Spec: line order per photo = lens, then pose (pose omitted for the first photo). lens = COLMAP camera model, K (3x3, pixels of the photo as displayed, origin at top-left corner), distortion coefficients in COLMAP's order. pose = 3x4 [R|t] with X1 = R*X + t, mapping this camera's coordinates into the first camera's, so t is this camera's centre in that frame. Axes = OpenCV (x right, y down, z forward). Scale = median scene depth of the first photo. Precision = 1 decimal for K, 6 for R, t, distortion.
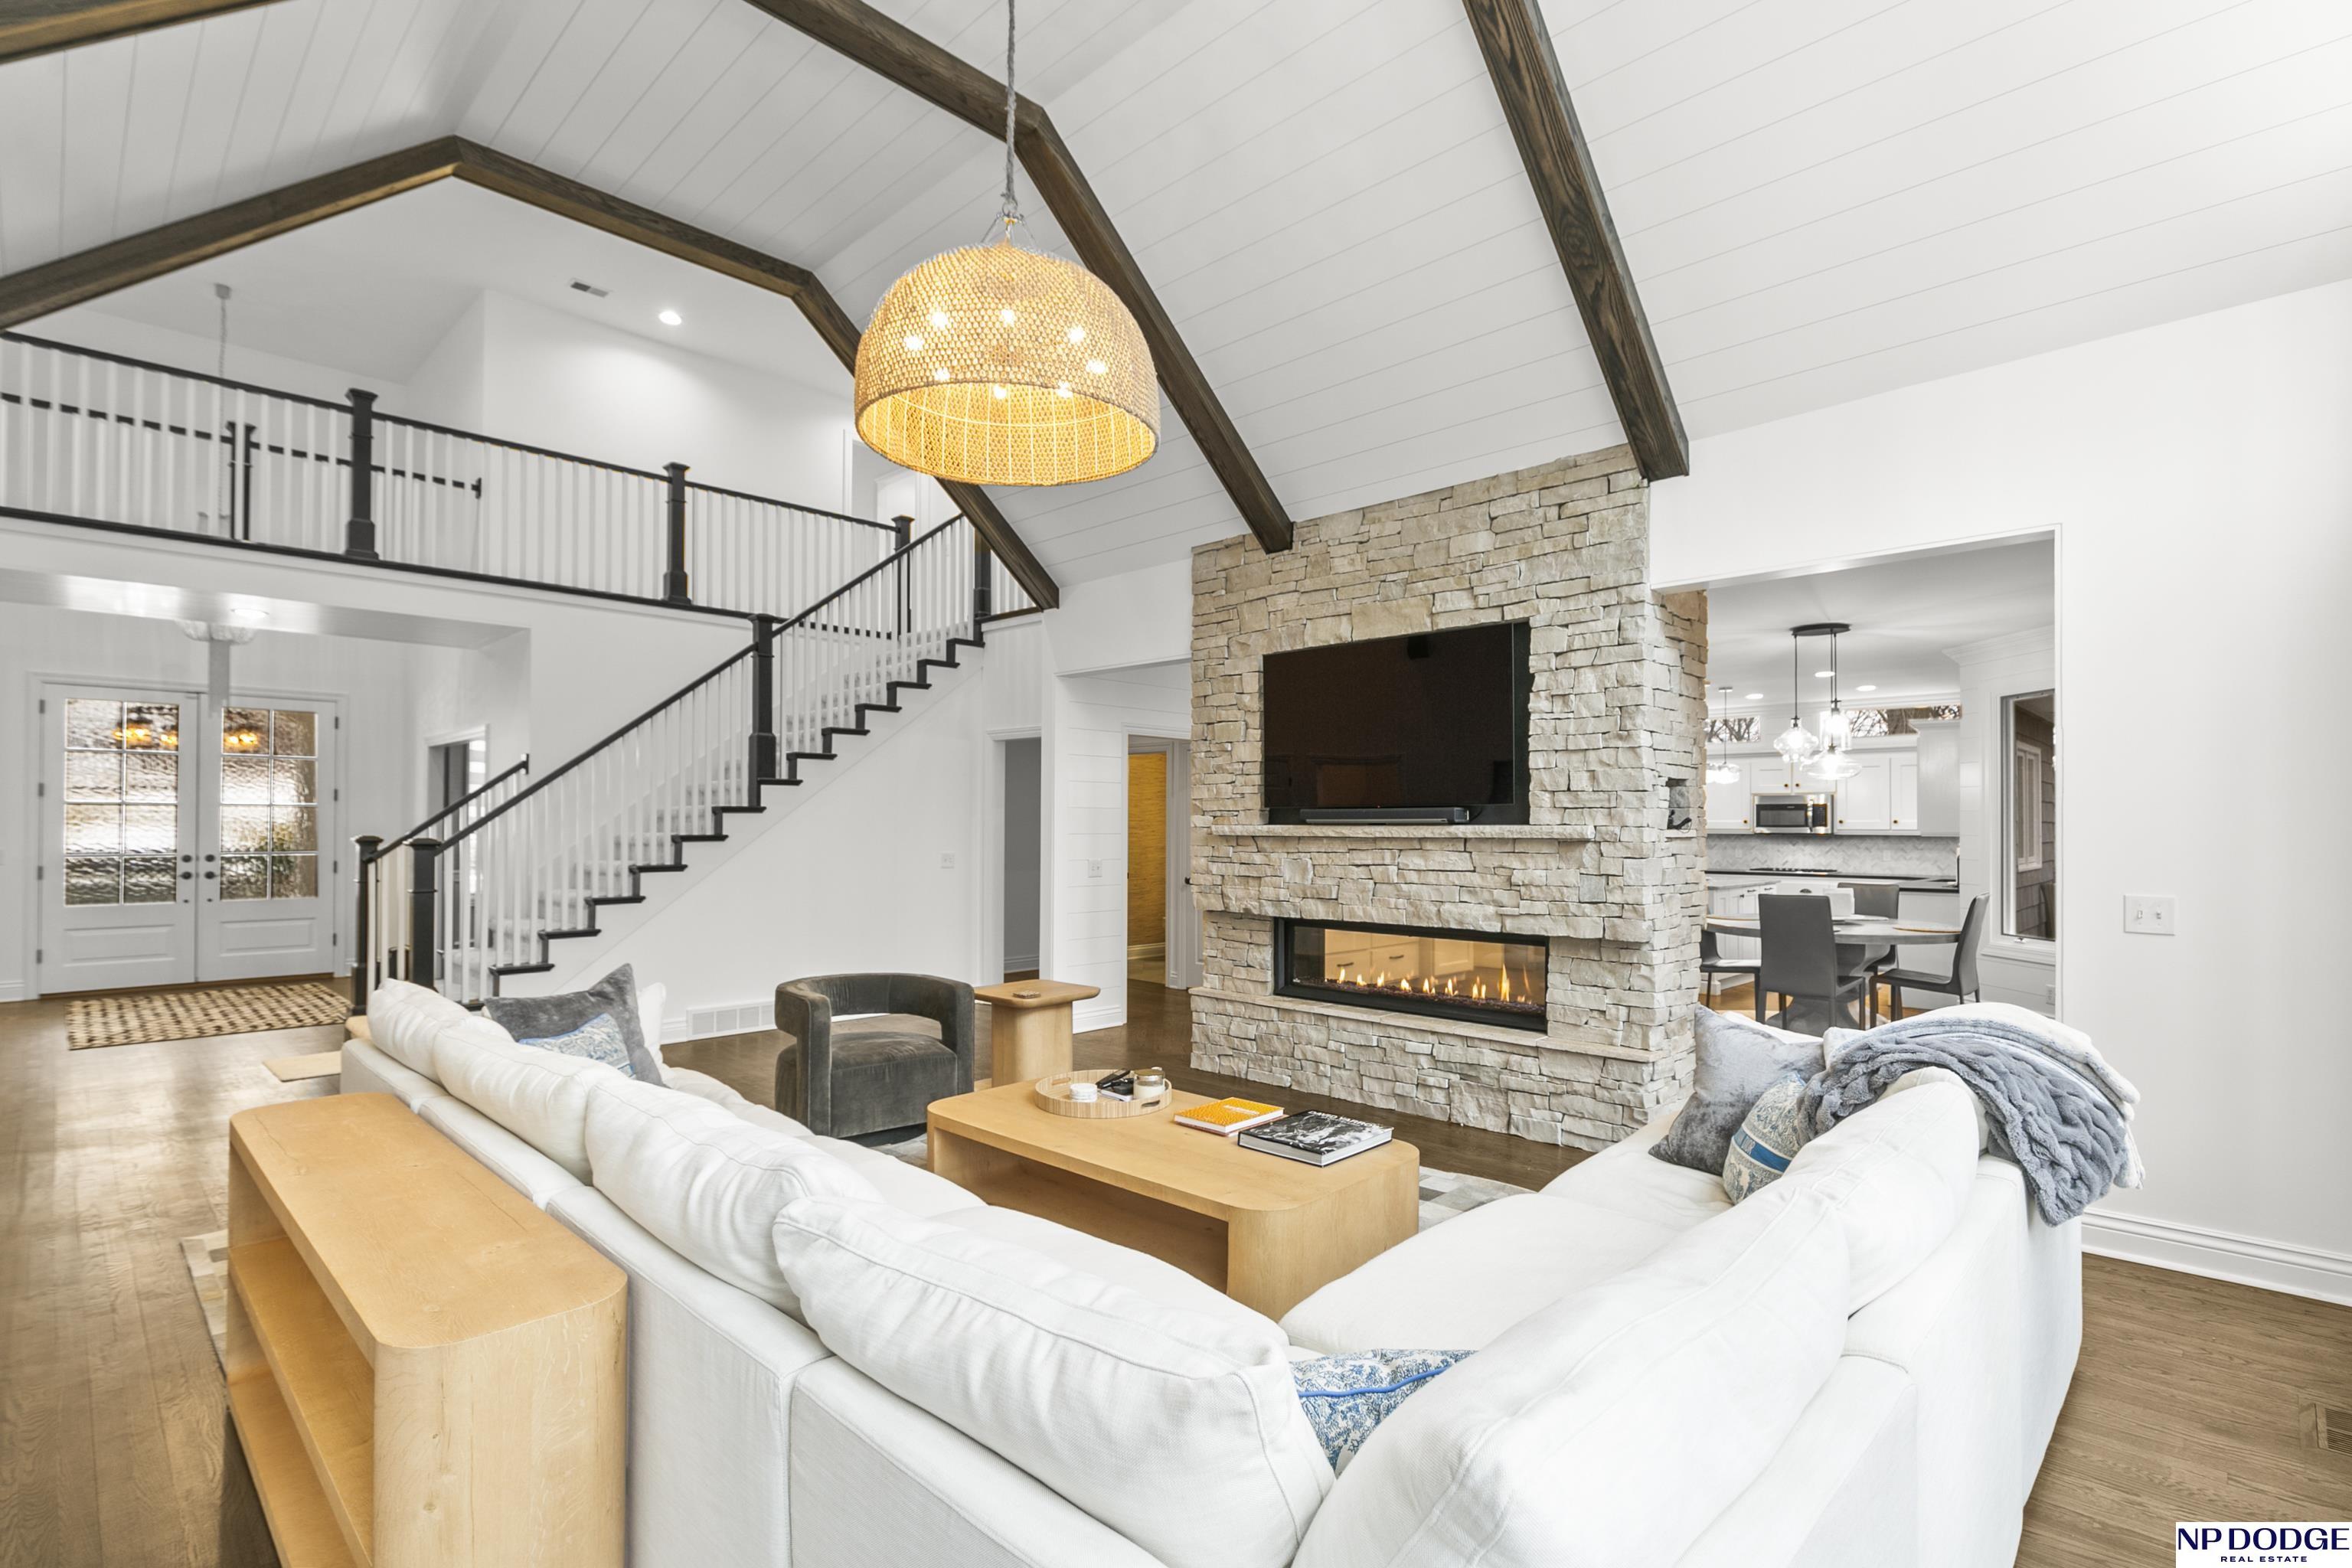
lens RADIAL K [[1115.7, 0, 1178.2], [0, 1115.7, 818.9], [0, 0, 1]] dist [-0.000127, -0.000041]
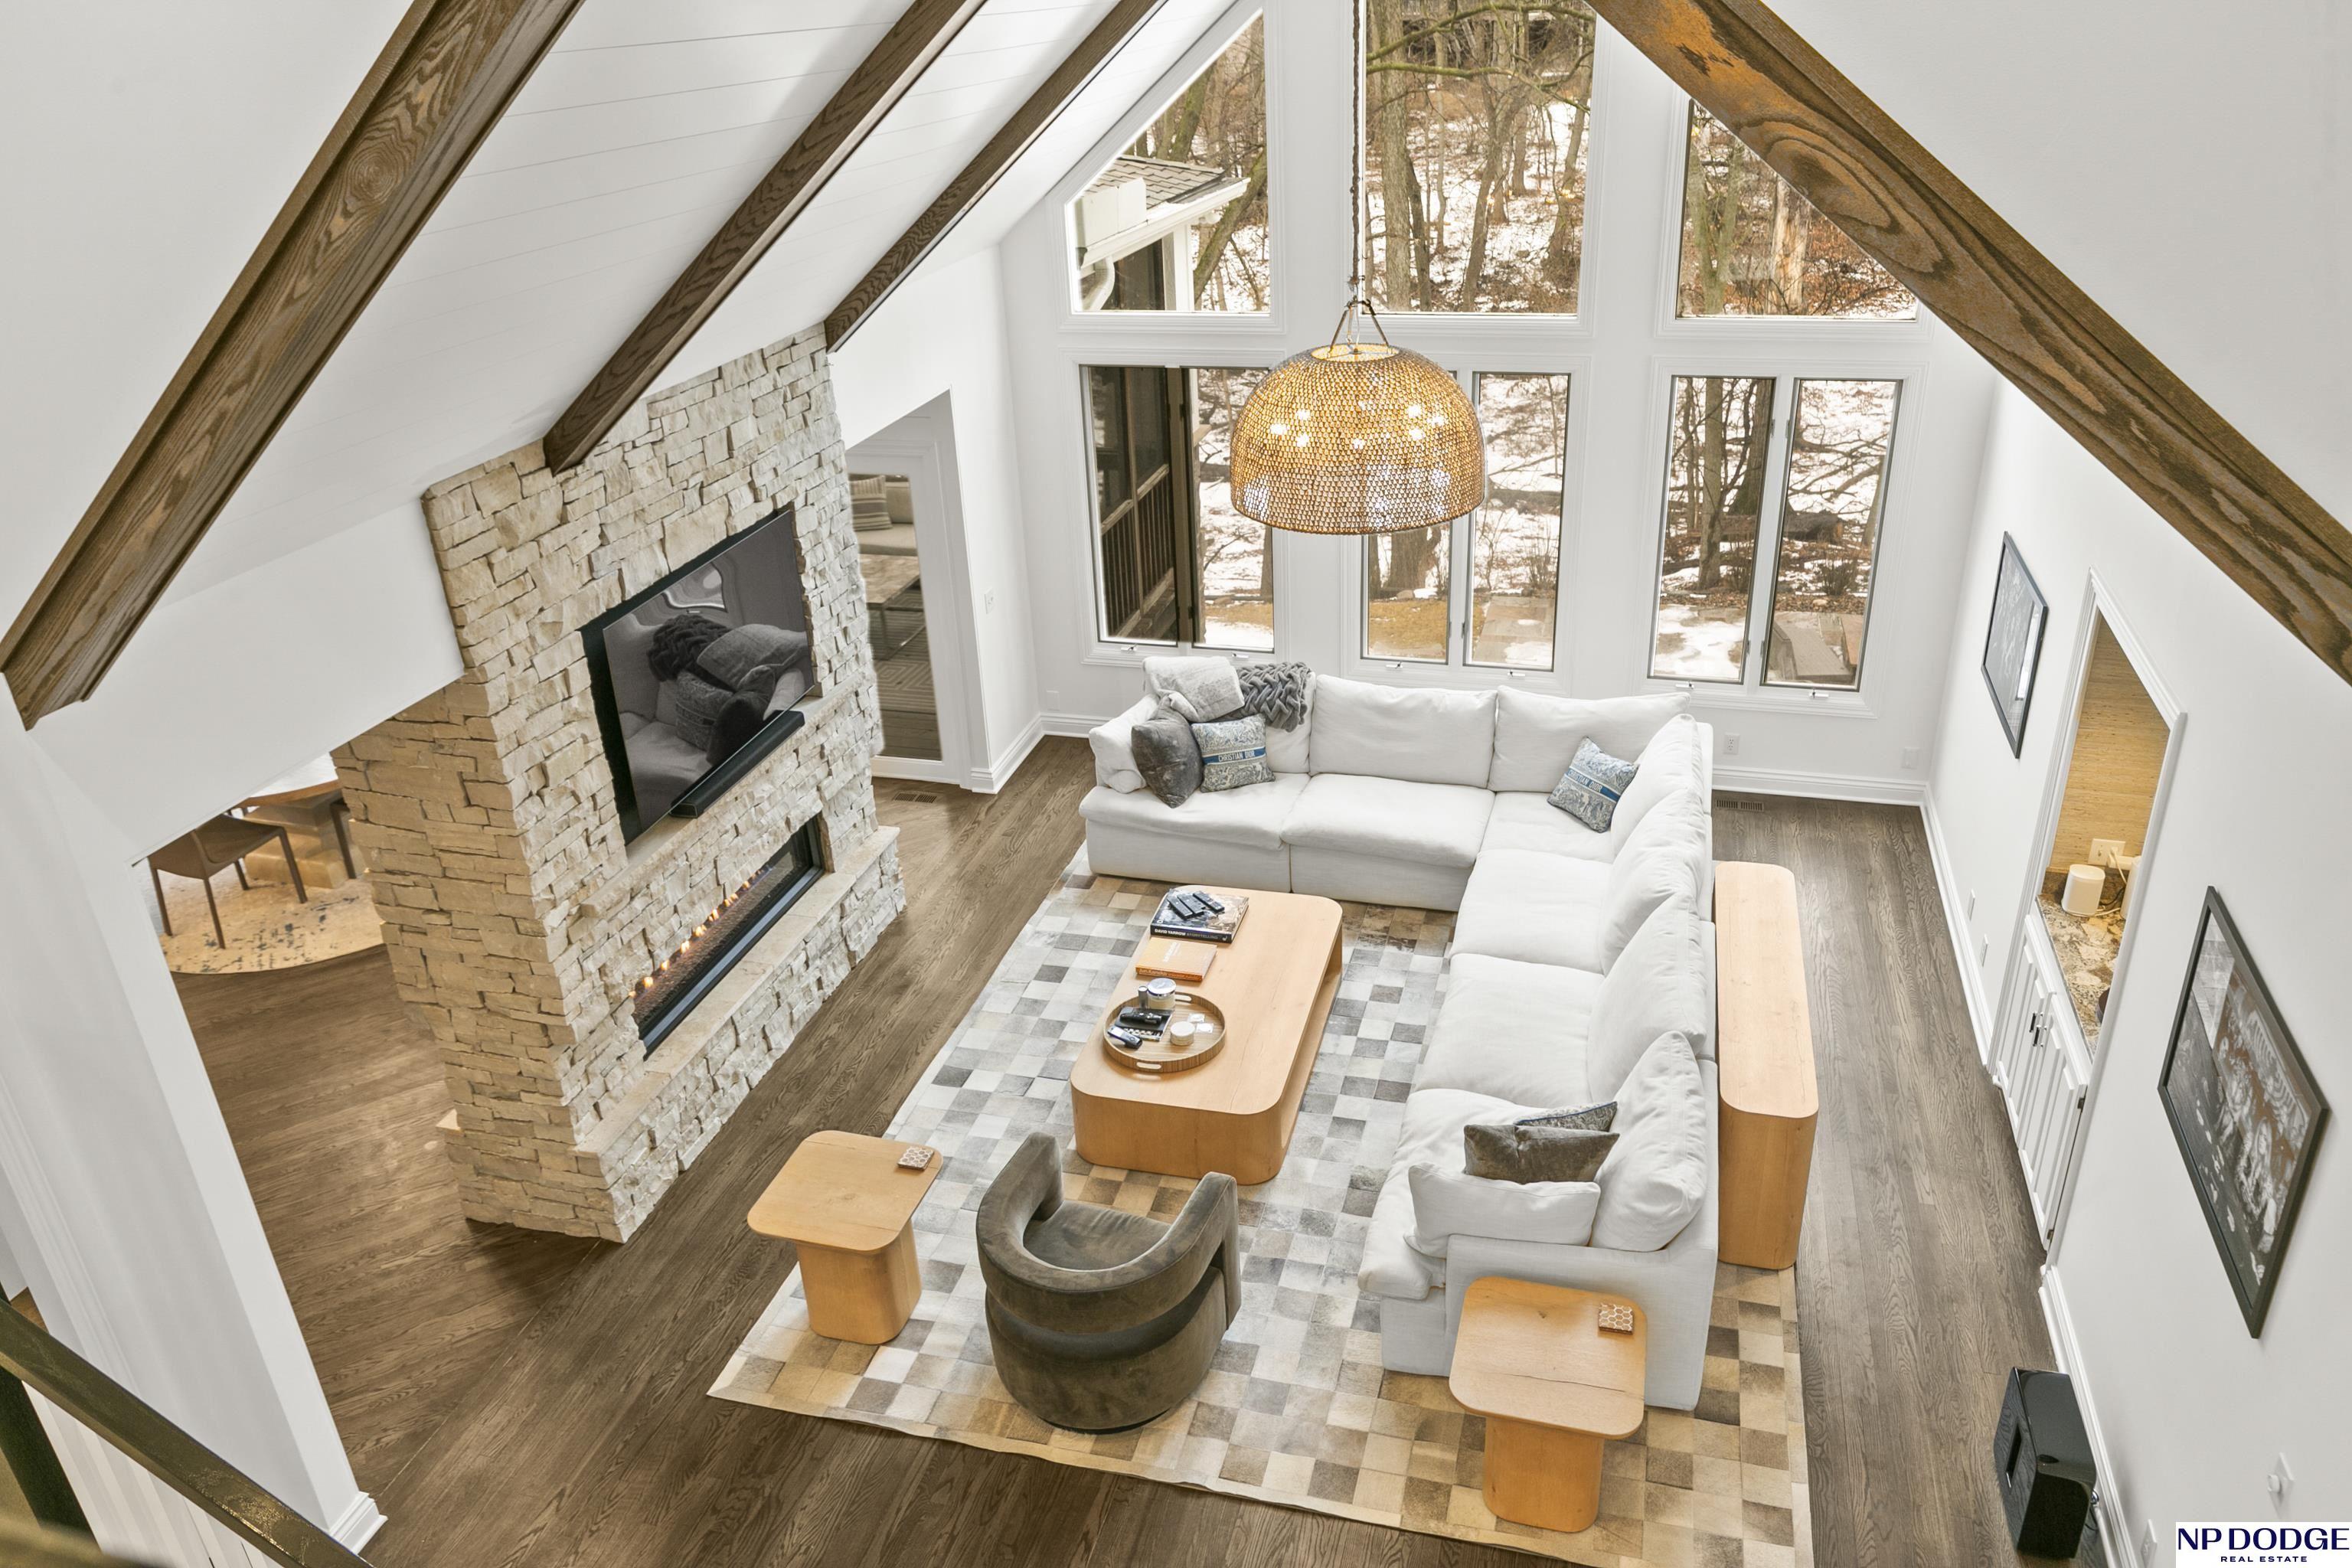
lens RADIAL K [[1670.3, 0, 1176.0], [0, 1670.3, 784.0], [0, 0, 1]] dist [0.000391, 0.000057]
pose [[-0.479916, -0.370682, 0.795157, -0.947432], [0.036115, 0.897238, 0.440067, -0.509551], [-0.876571, 0.239913, -0.417211, 1.189901]]
